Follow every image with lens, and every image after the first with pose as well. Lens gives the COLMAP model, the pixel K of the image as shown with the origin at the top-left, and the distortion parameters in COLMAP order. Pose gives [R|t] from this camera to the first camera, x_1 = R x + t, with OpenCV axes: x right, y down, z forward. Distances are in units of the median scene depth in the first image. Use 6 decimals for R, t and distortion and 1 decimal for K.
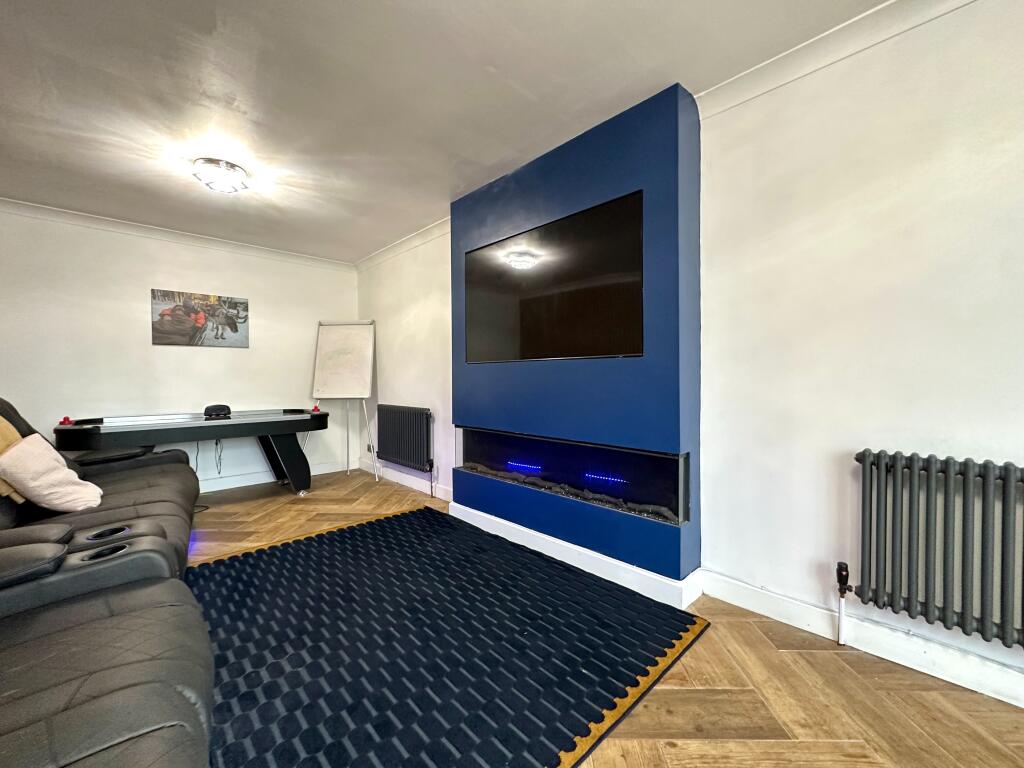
lens RADIAL K [[410.7, 0, 511.7], [0, 410.7, 385.0], [0, 0, 1]] dist [-0.003064, -0.000204]
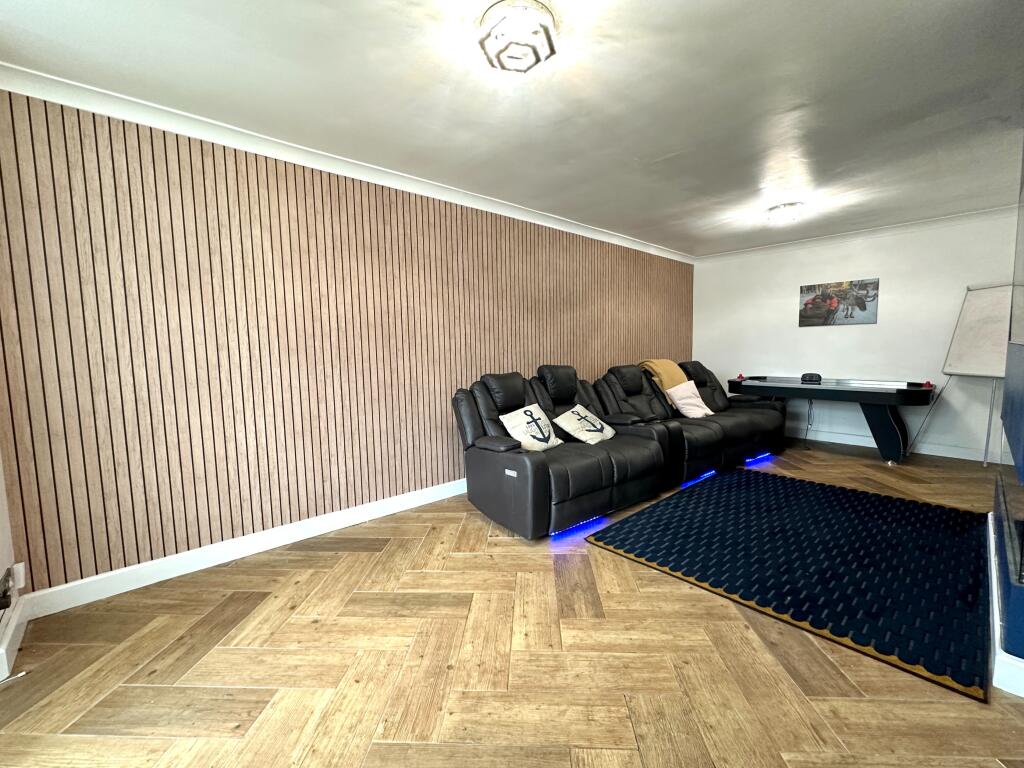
lens RADIAL K [[410.7, 0, 512.4], [0, 410.7, 383.7], [0, 0, 1]] dist [-0.003064, -0.000204]
pose [[-0.024273, 0.092882, -0.995381, 0.527651], [-0.003066, 0.995663, 0.092983, -0.031328], [0.999701, 0.005309, -0.023883, 0.061390]]
